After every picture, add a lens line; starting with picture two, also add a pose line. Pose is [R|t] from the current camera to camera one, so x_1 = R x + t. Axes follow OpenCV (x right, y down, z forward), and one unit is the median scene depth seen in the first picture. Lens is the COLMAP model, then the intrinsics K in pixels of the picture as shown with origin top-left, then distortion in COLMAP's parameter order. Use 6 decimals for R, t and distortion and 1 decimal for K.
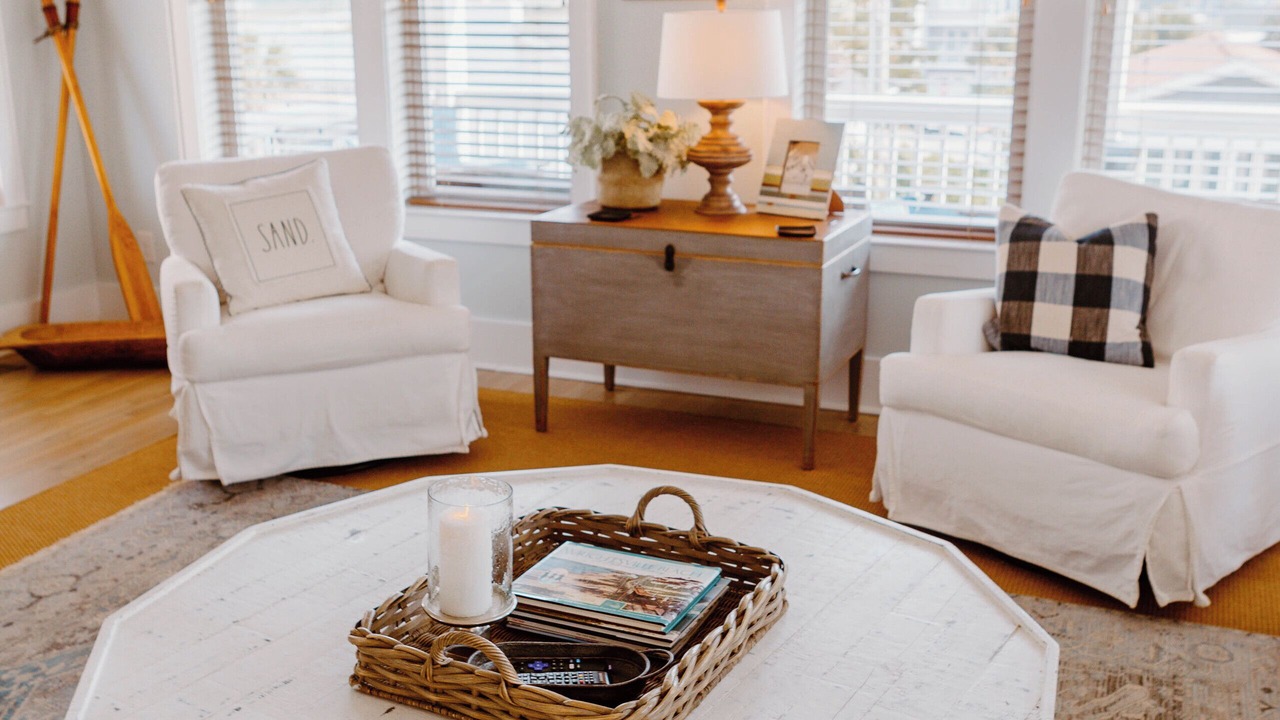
lens RADIAL K [[1312.7, 0, 640.0], [0, 1312.7, 360.0], [0, 0, 1]] dist [-0.042138, 0.016323]
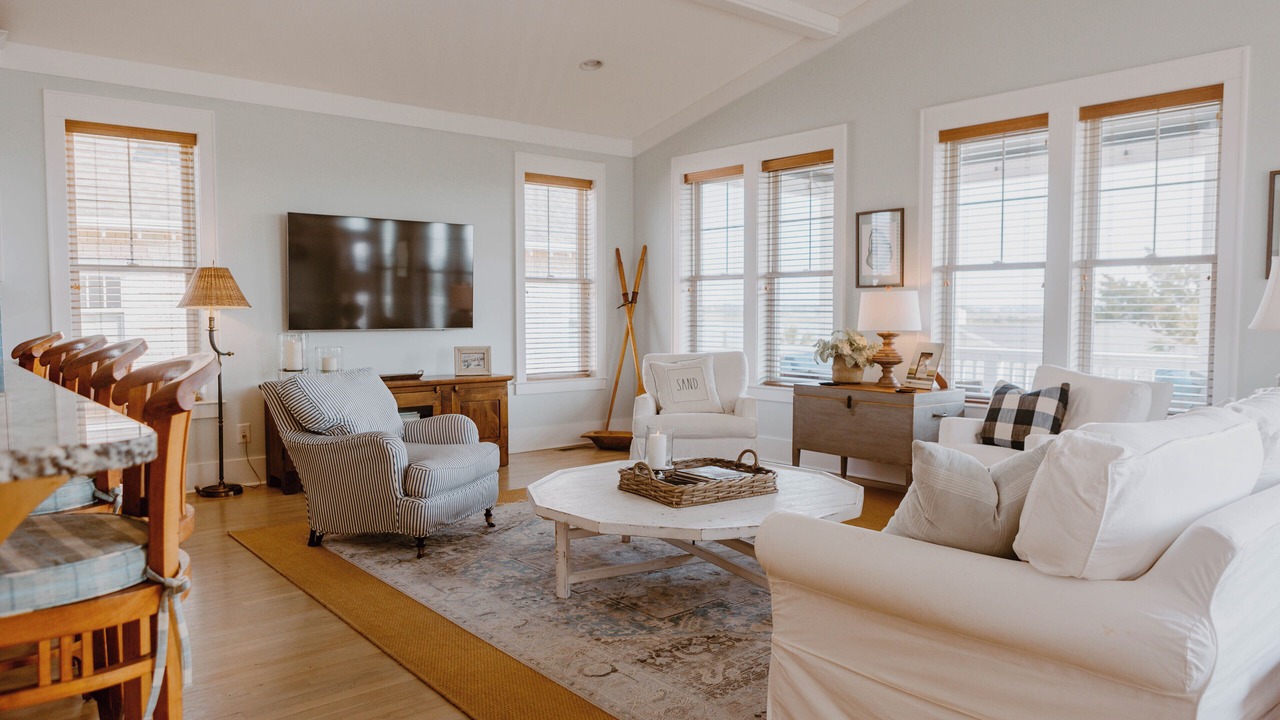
lens RADIAL K [[889.5, 0, 640.0], [0, 889.5, 360.0], [0, 0, 1]] dist [-0.024042, 0.004175]
pose [[0.886912, 0.030123, -0.460954, 0.365241], [-0.127931, 0.974858, -0.182443, 0.154814], [0.443869, 0.220781, 0.868467, -0.402967]]
